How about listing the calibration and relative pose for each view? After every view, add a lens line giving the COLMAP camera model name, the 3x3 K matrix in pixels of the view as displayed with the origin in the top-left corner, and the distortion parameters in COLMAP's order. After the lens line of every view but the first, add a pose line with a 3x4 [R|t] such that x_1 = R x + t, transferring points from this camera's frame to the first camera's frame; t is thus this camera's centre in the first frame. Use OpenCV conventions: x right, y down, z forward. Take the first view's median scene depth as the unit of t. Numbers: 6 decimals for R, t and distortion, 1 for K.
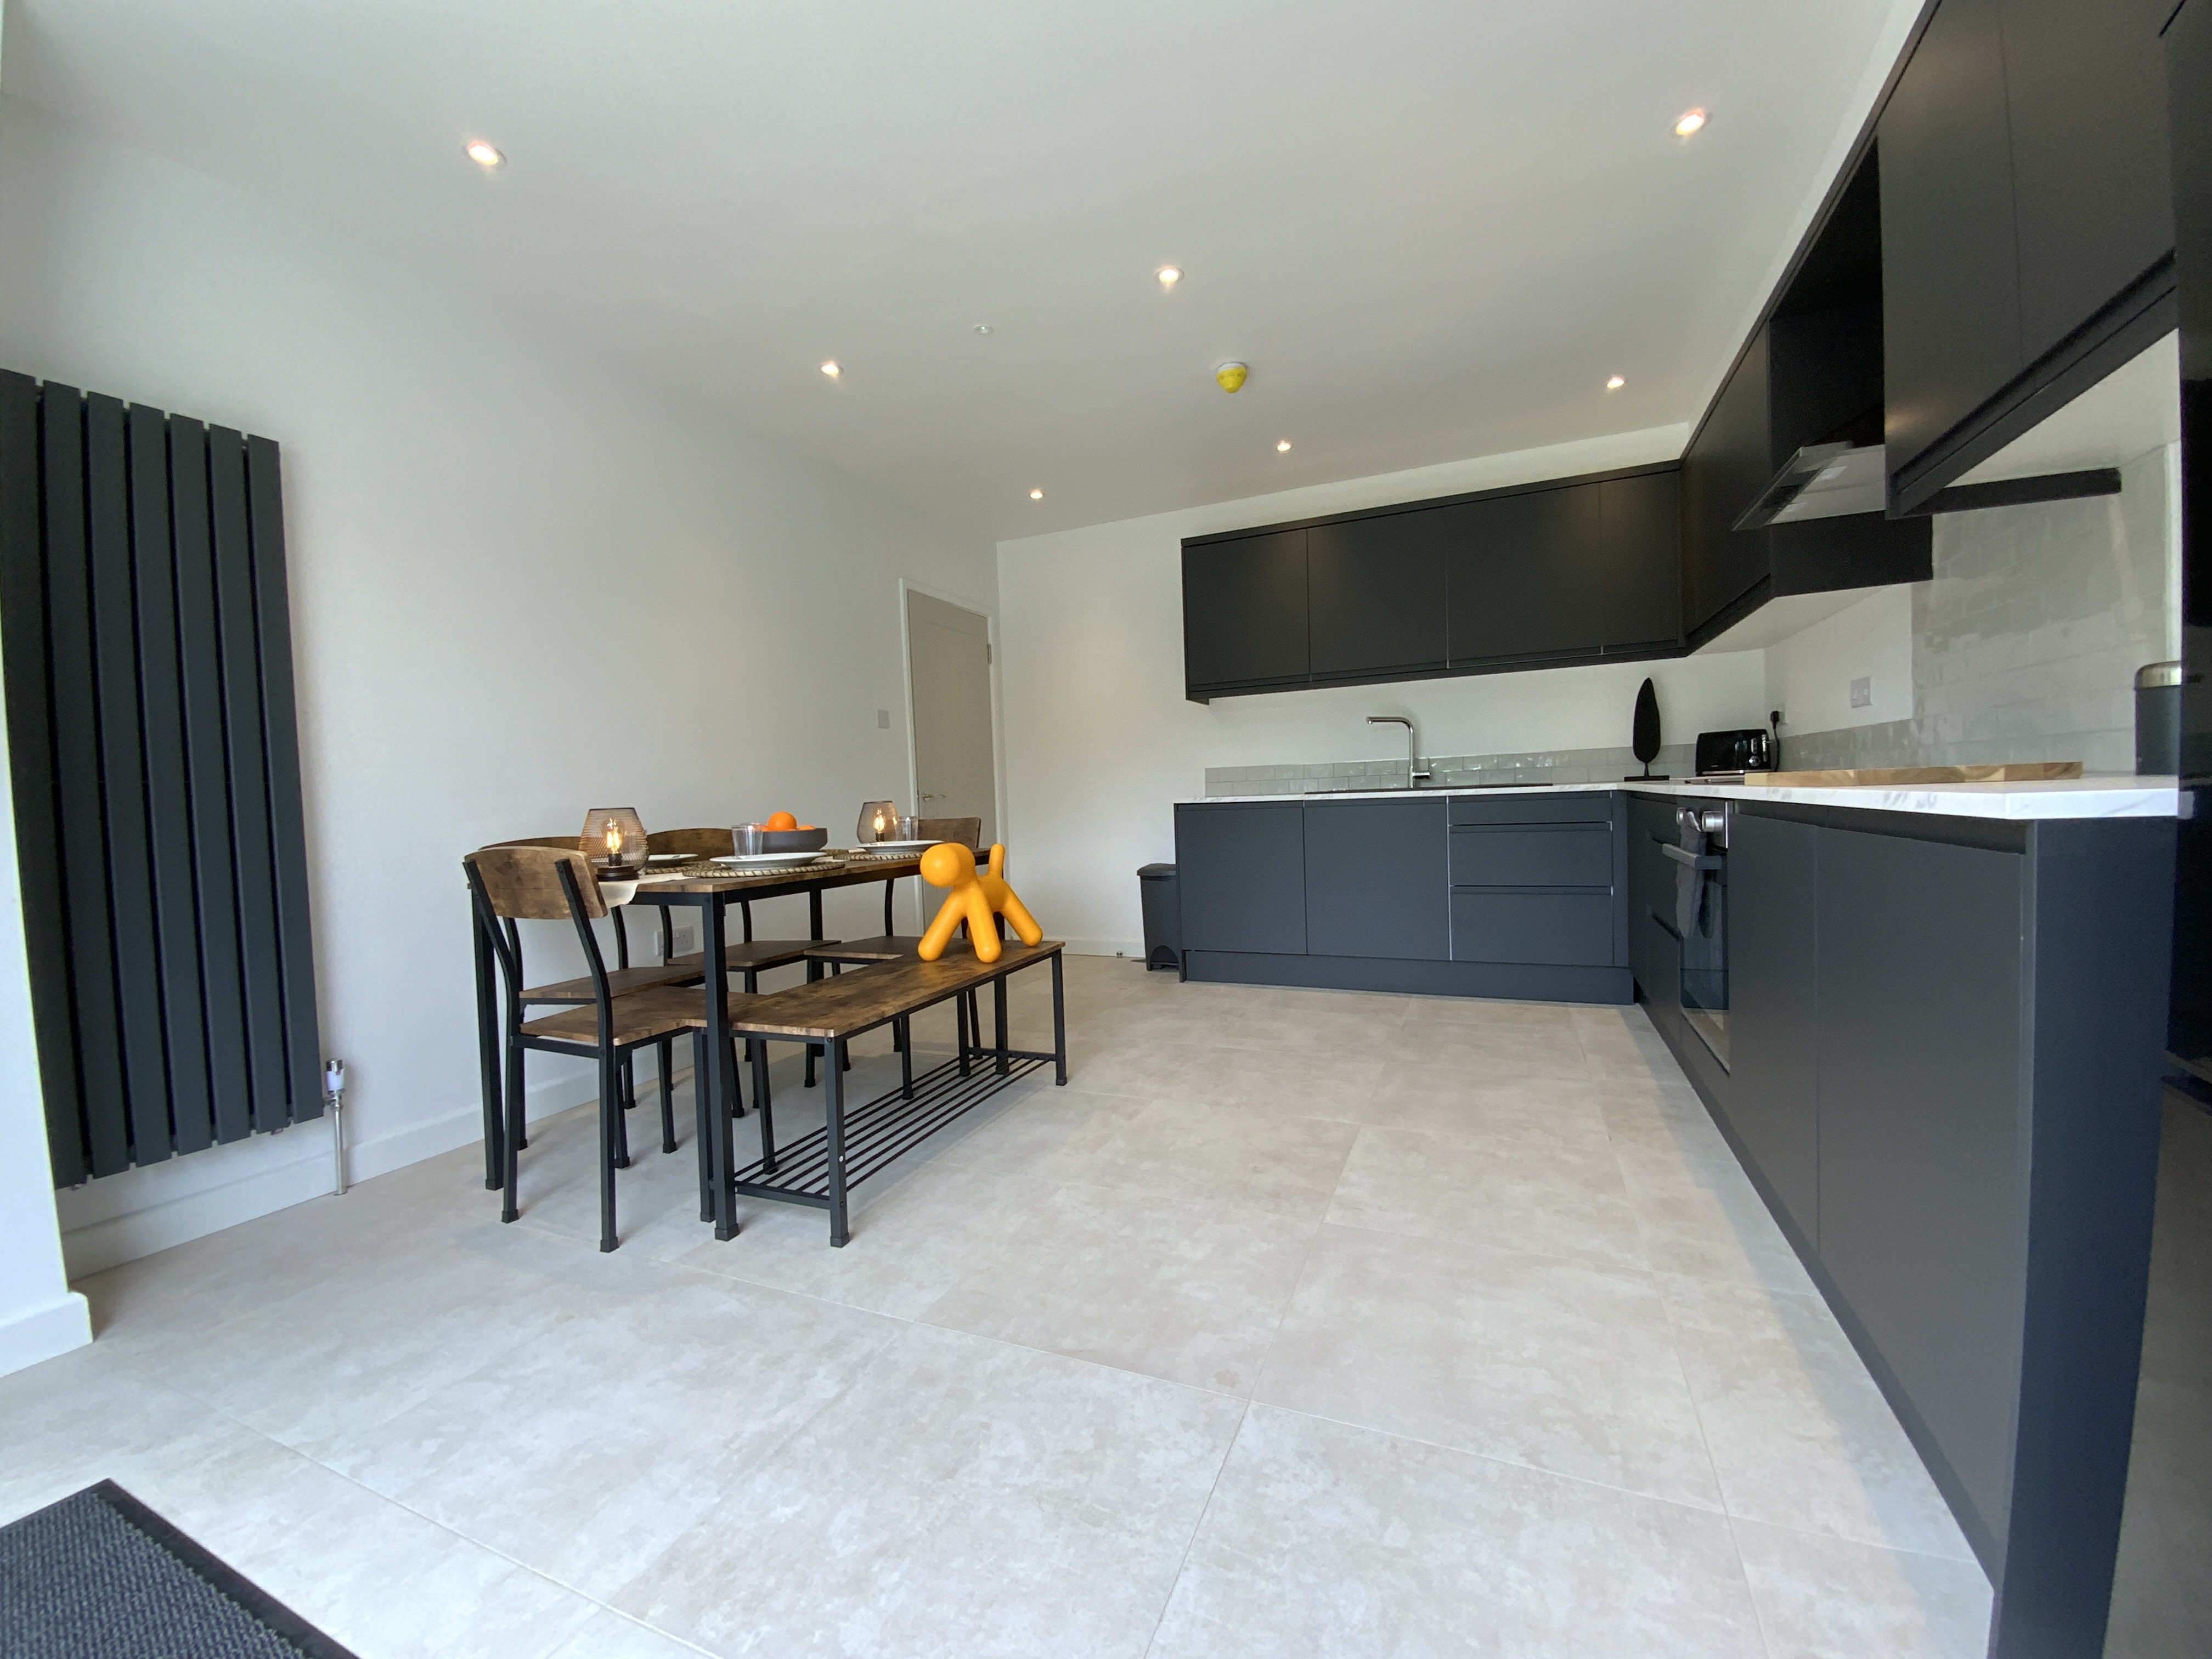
lens RADIAL K [[879.5, 0, 1106.0], [0, 879.5, 829.5], [0, 0, 1]] dist [0.027192, -0.023707]
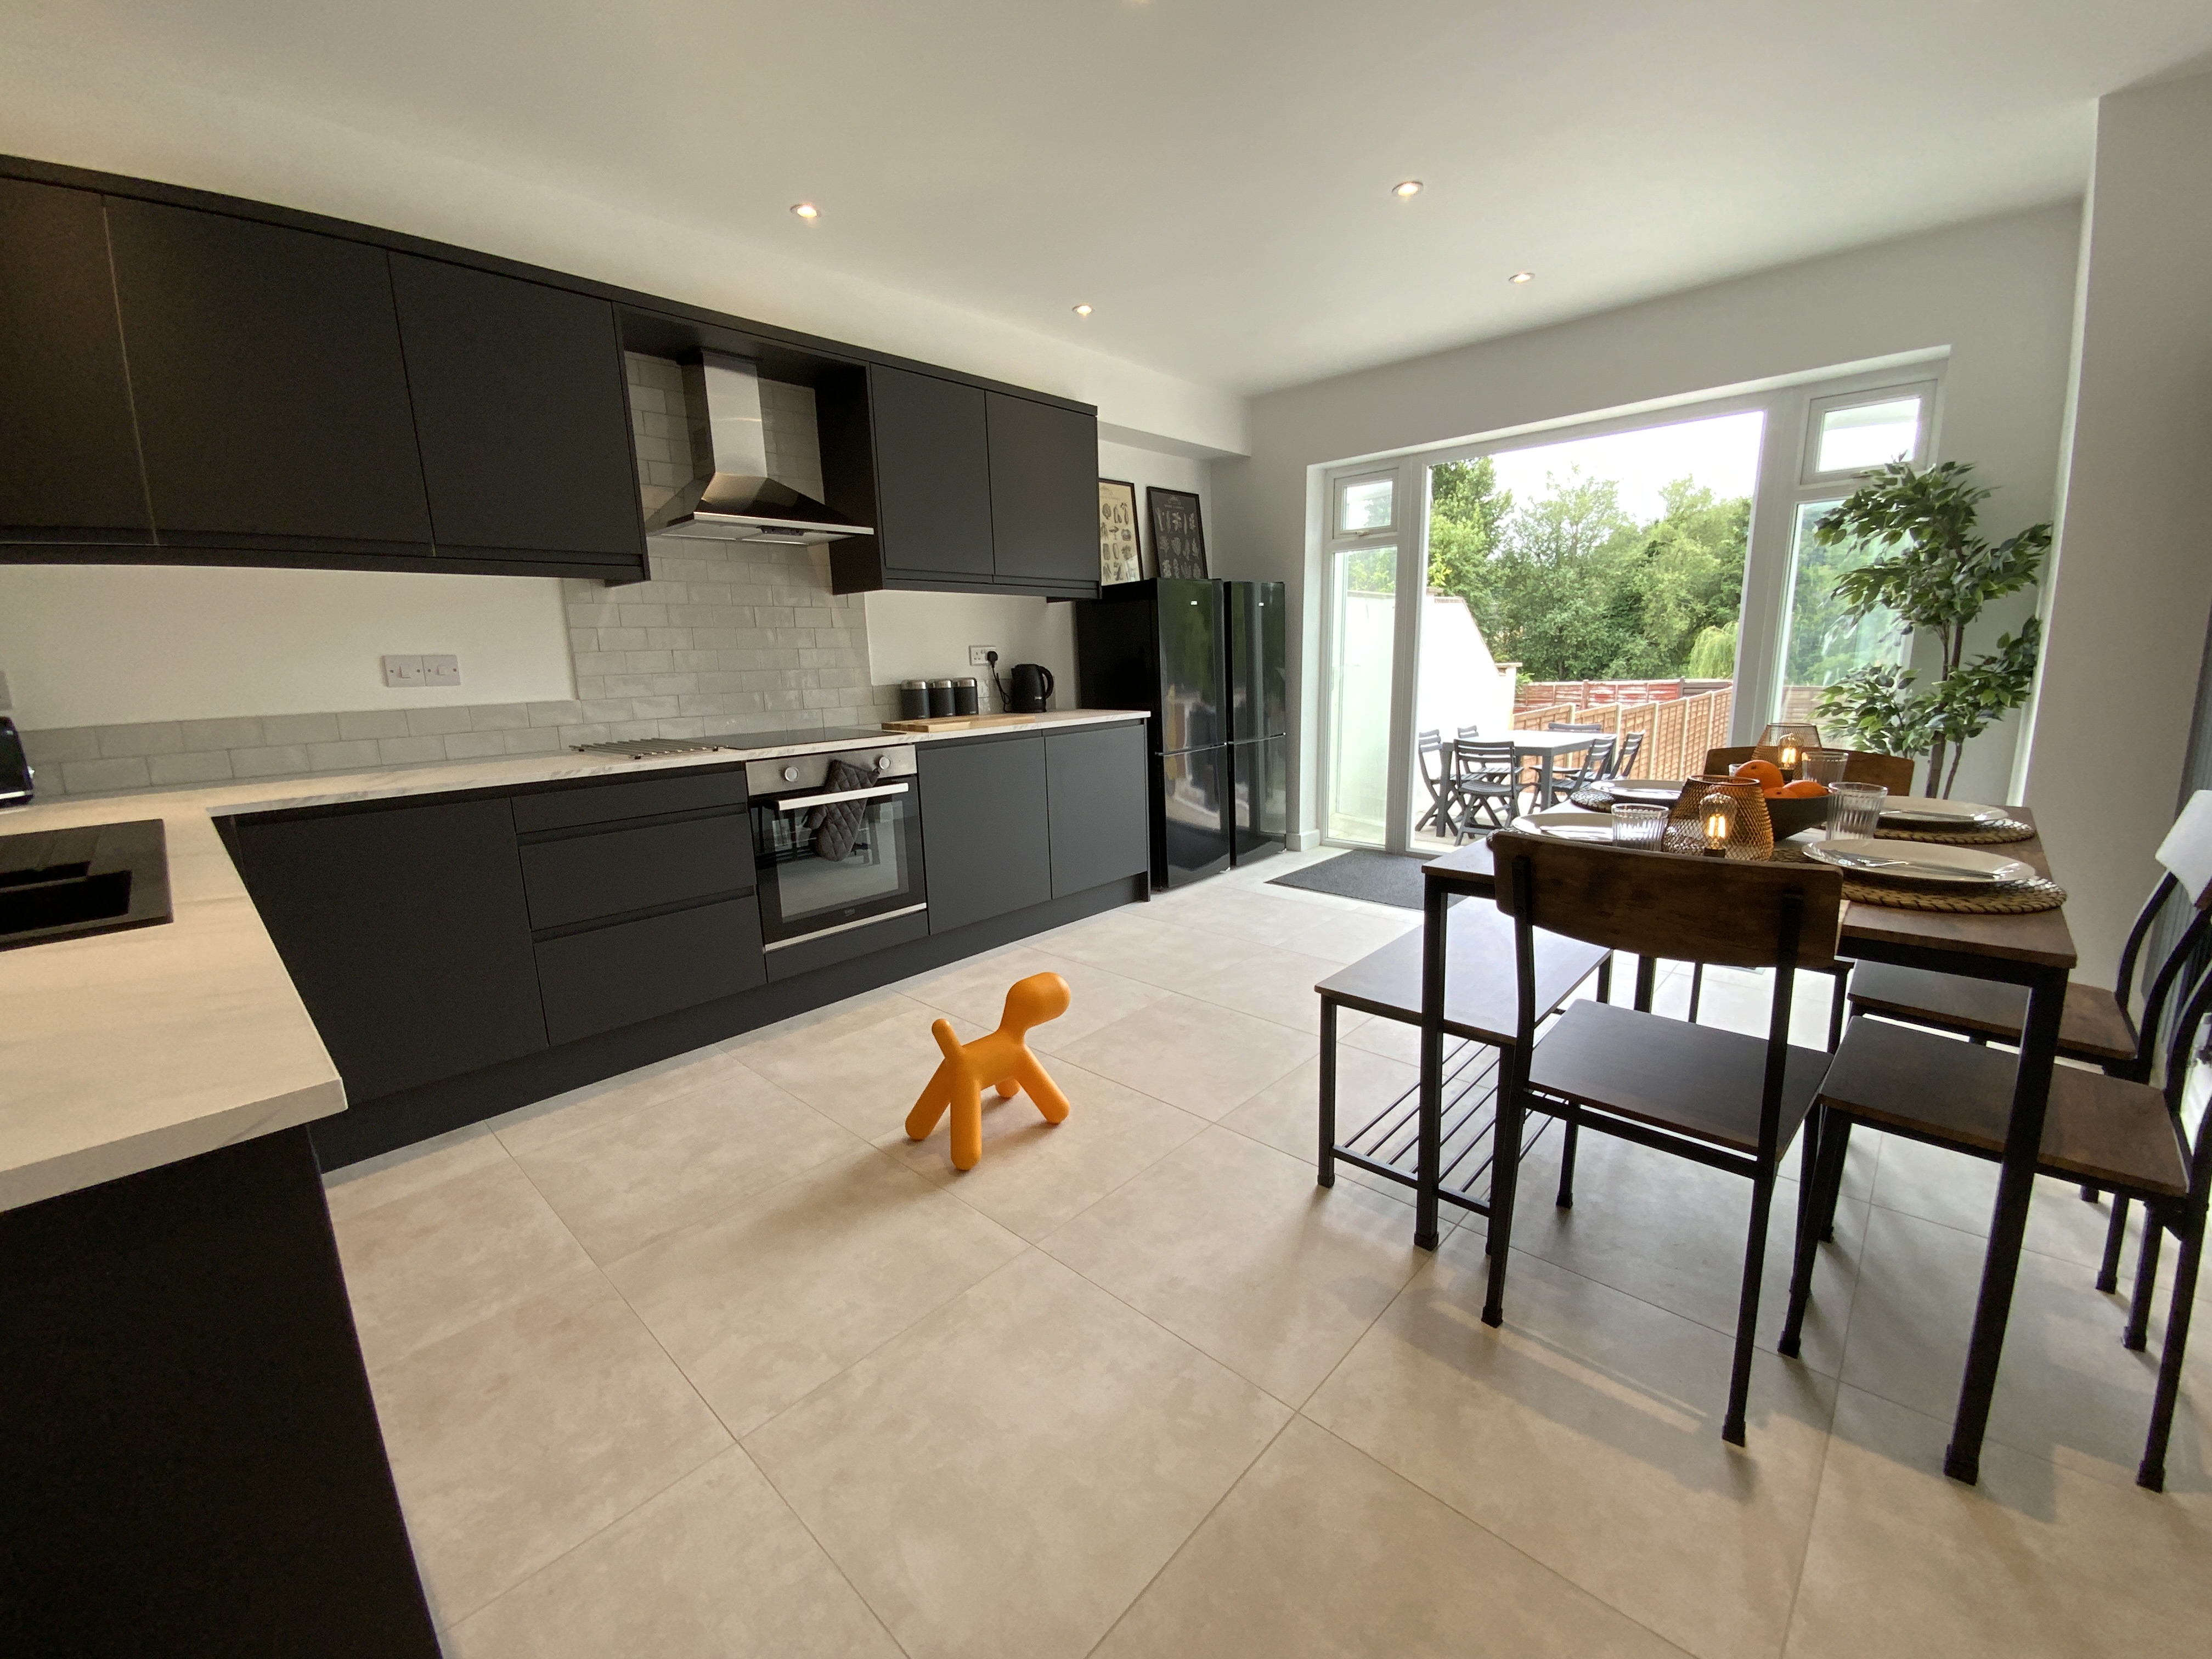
lens RADIAL K [[879.5, 0, 1106.0], [0, 879.5, 829.5], [0, 0, 1]] dist [0.027192, -0.023707]
pose [[-0.939682, 0.012275, 0.341828, -0.149160], [0.087003, 0.975064, 0.204158, -0.145255], [-0.330798, 0.221584, -0.917319, 1.952250]]
